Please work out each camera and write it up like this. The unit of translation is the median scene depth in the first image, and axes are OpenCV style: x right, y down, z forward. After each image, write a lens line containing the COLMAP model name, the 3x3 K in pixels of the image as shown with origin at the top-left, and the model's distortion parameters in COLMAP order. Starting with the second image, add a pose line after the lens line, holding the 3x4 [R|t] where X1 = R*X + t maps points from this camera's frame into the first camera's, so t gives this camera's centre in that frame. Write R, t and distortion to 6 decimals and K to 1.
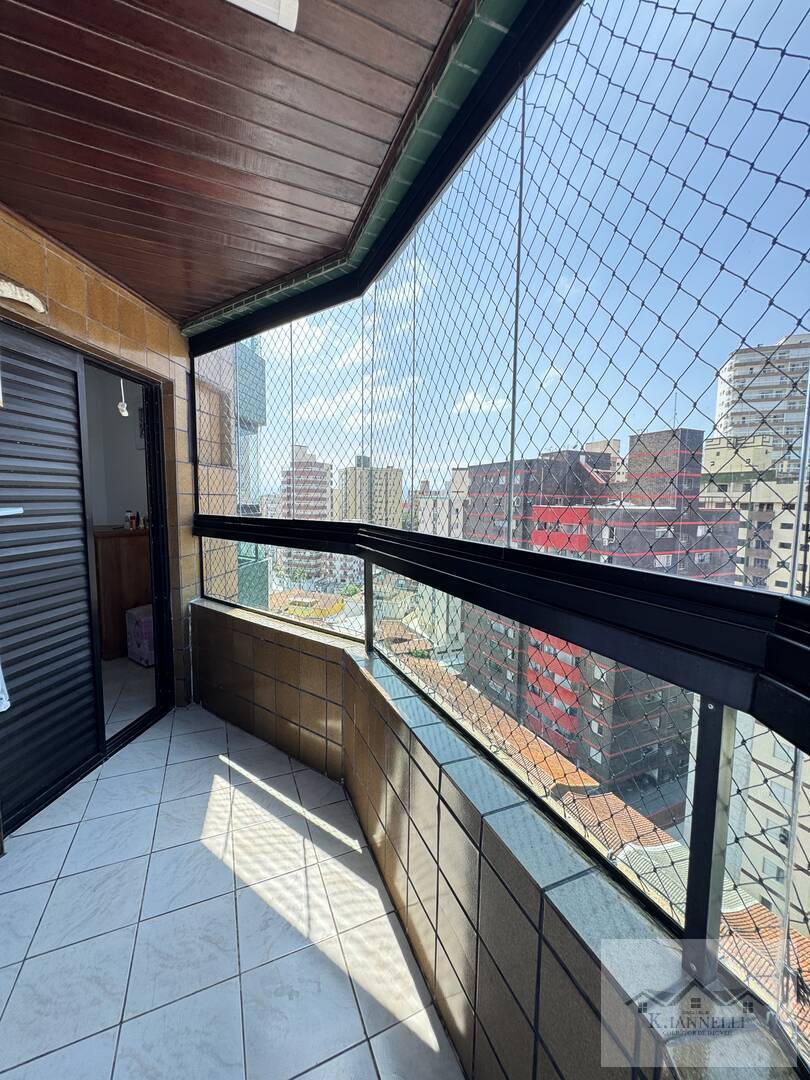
lens RADIAL K [[431.4, 0, 397.1], [0, 431.4, 543.9], [0, 0, 1]] dist [-0.001414, 0.000771]
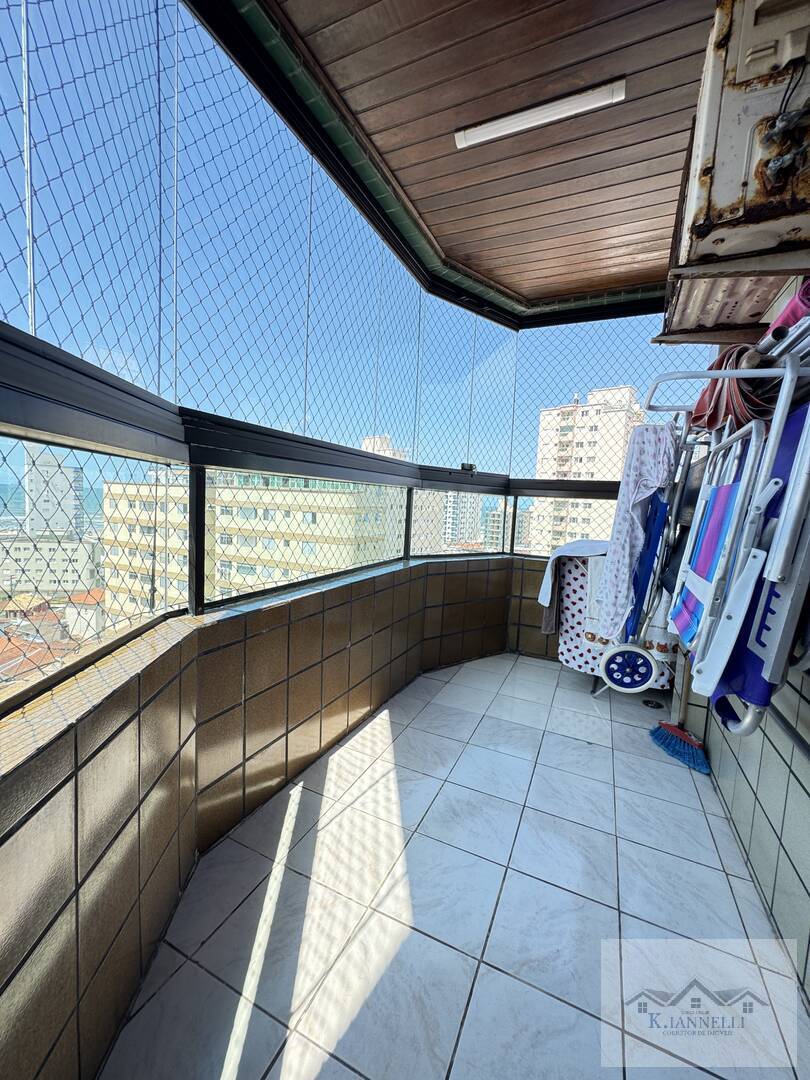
lens RADIAL K [[431.4, 0, 405.5], [0, 431.4, 536.9], [0, 0, 1]] dist [-0.001414, 0.000771]
pose [[-0.668824, -0.100492, 0.736597, -0.930181], [0.024616, 0.987285, 0.157044, 0.048590], [-0.743013, 0.123167, -0.657846, 1.477225]]
